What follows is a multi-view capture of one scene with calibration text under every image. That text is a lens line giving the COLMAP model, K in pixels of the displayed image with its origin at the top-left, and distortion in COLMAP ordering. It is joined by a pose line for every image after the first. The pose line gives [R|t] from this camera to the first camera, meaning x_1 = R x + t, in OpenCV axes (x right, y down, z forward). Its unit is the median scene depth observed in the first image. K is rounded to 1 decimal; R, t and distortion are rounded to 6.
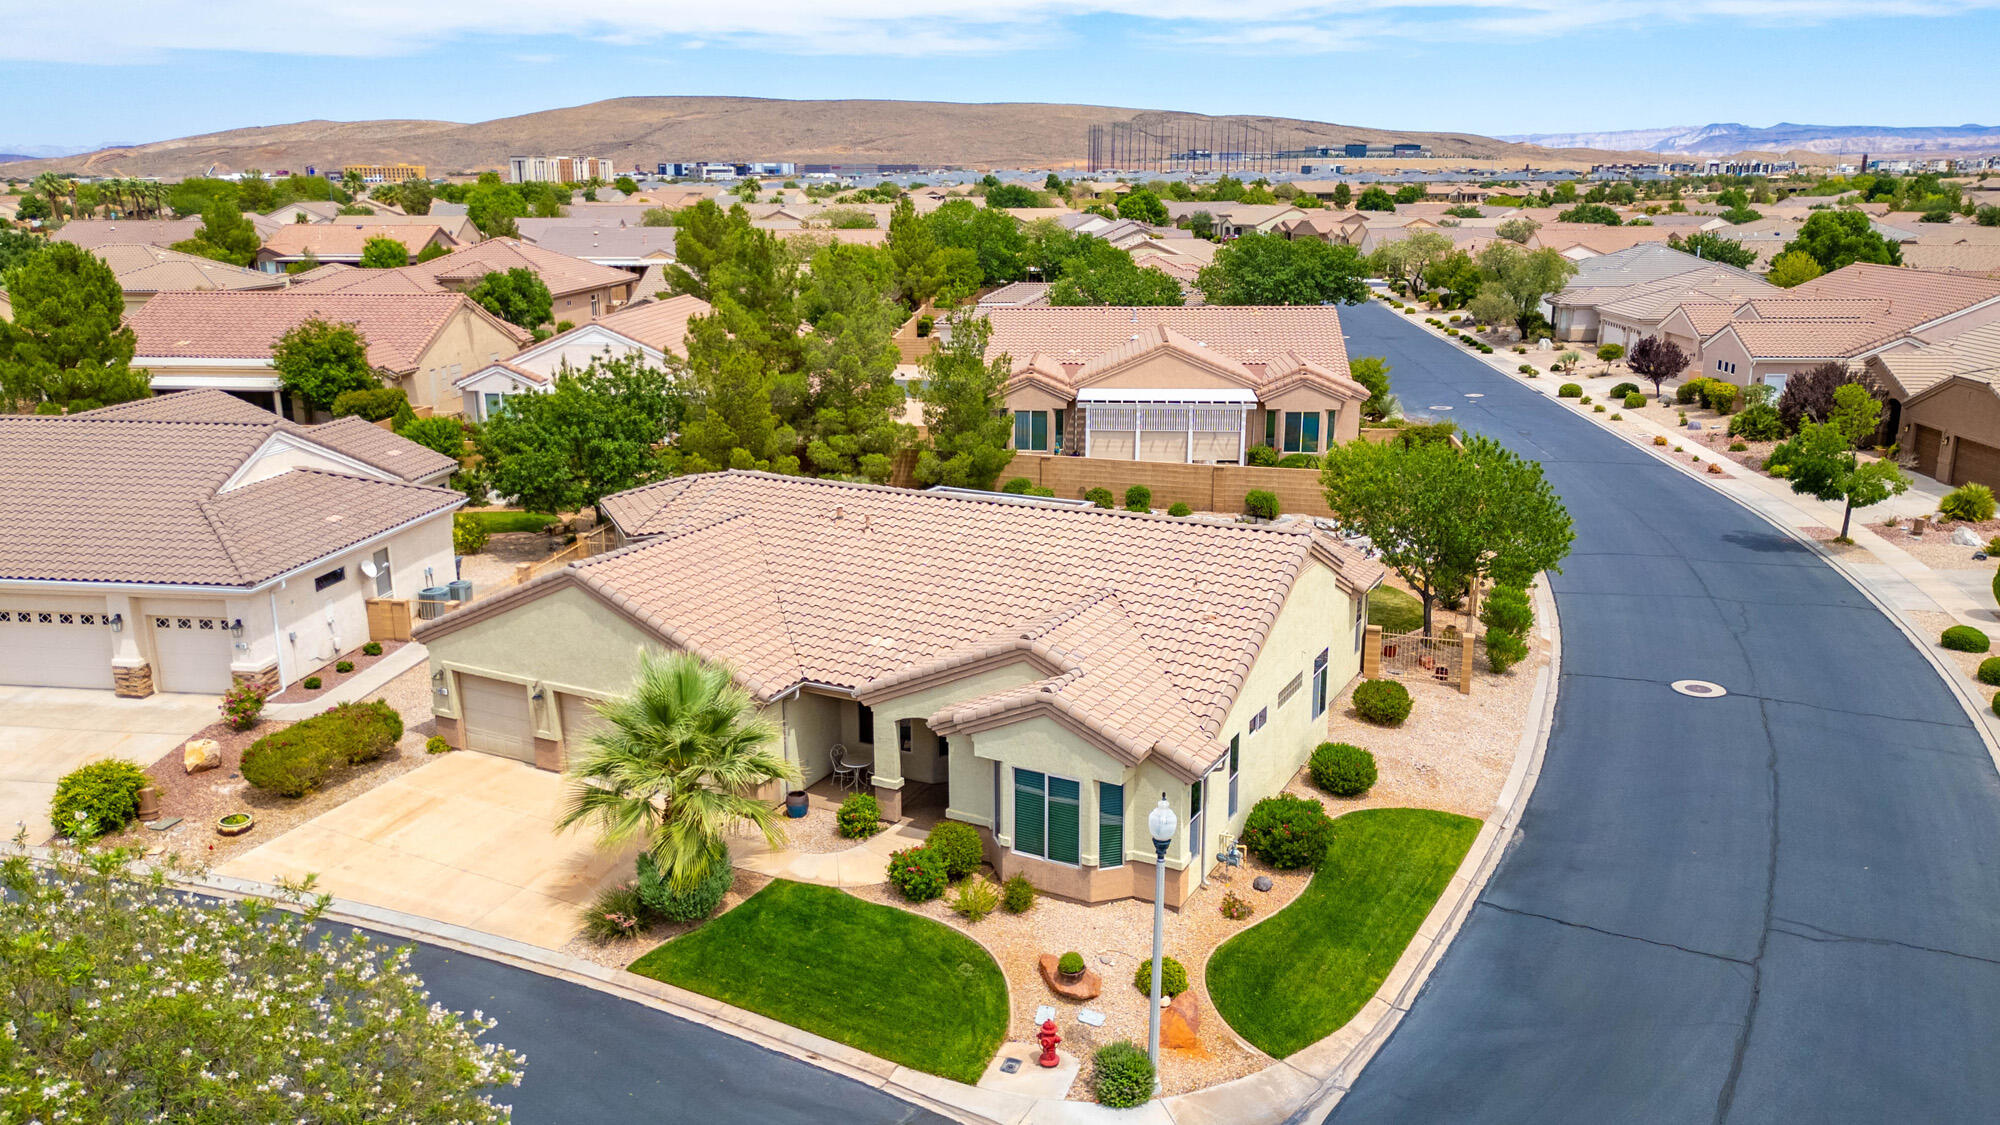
lens RADIAL K [[1446.9, 0, 1000.0], [0, 1446.9, 562.5], [0, 0, 1]] dist [0.044022, -0.000526]
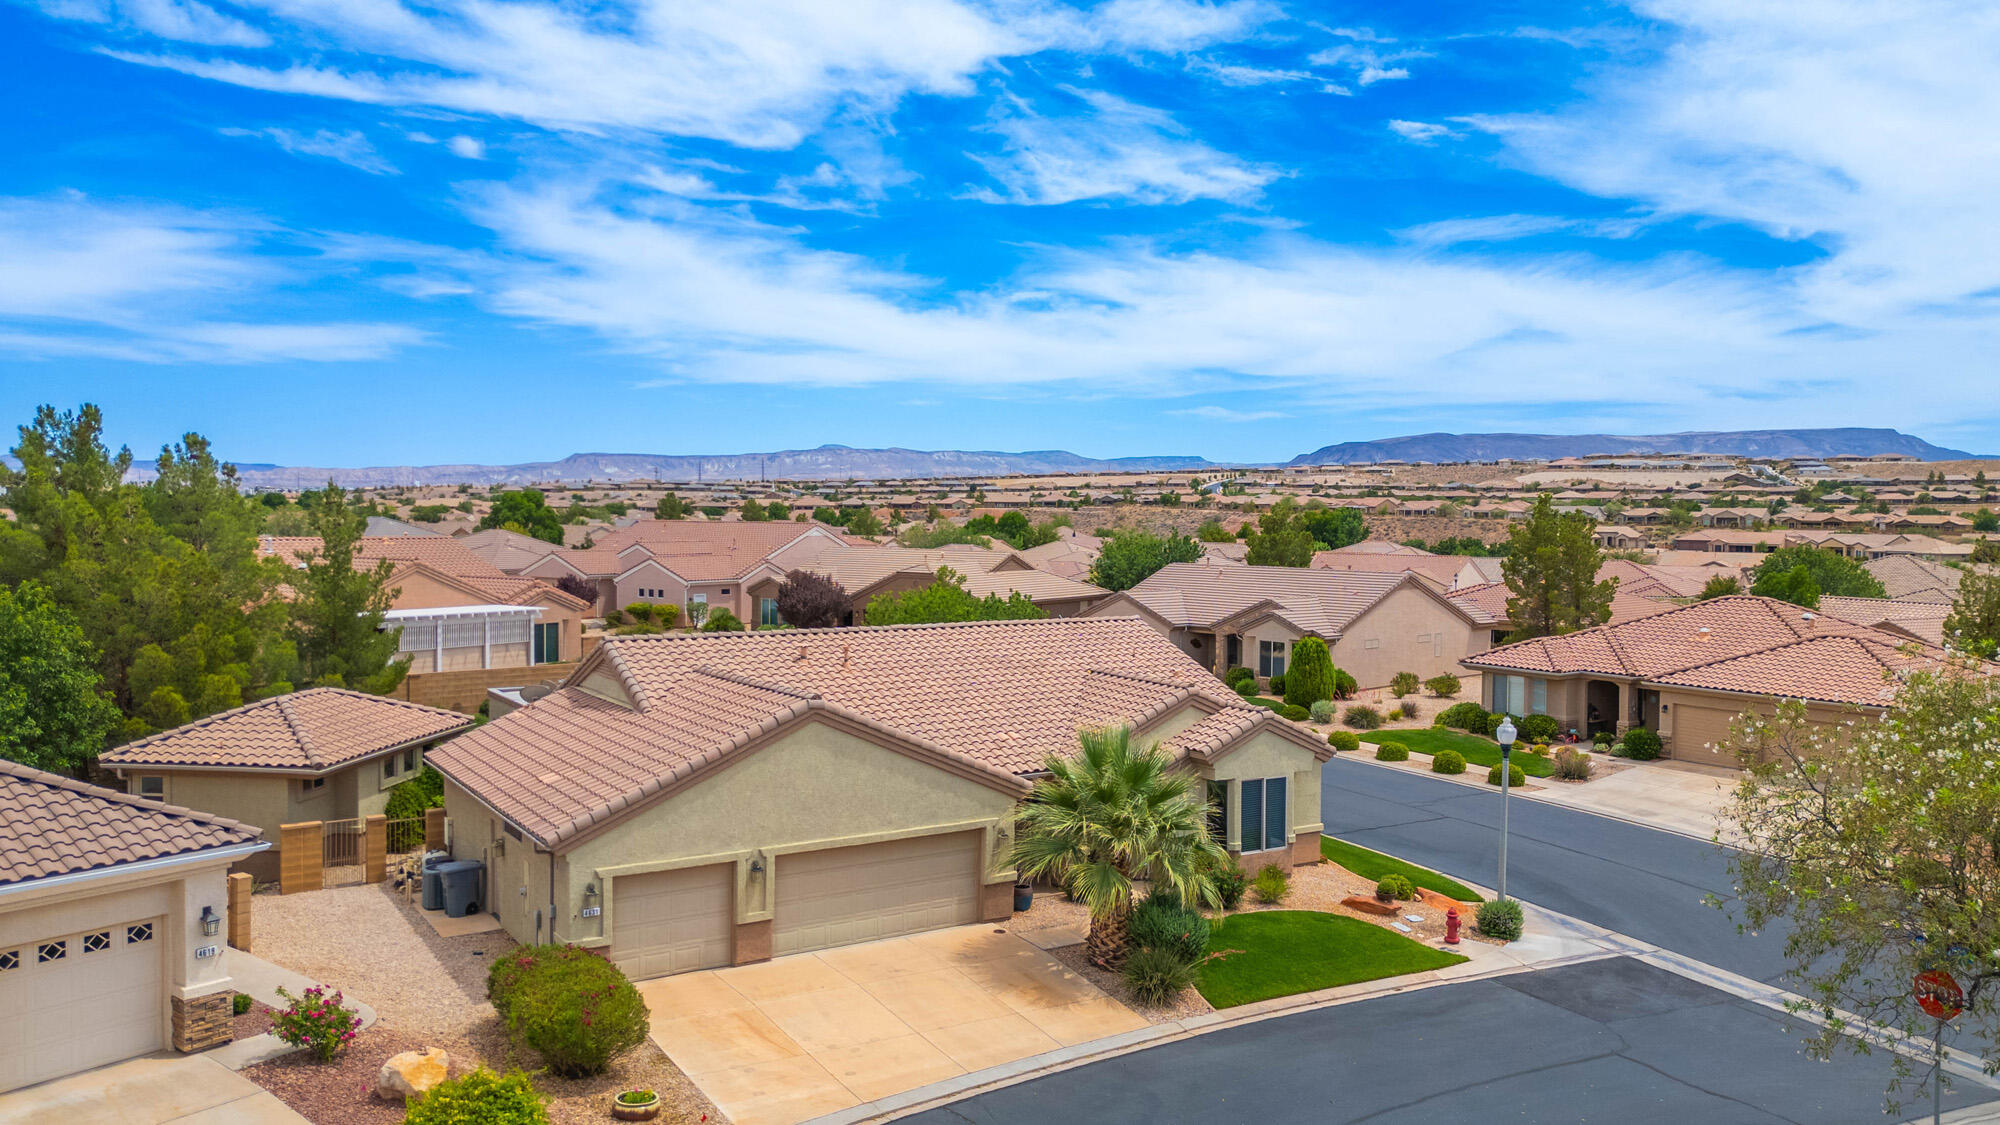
lens RADIAL K [[1446.9, 0, 1000.0], [0, 1446.9, 562.5], [0, 0, 1]] dist [0.044022, -0.000526]
pose [[0.523394, -0.030893, 0.851531, -0.925327], [0.204632, 0.974654, -0.090417, 0.022712], [-0.827155, 0.221574, 0.516450, 0.390582]]
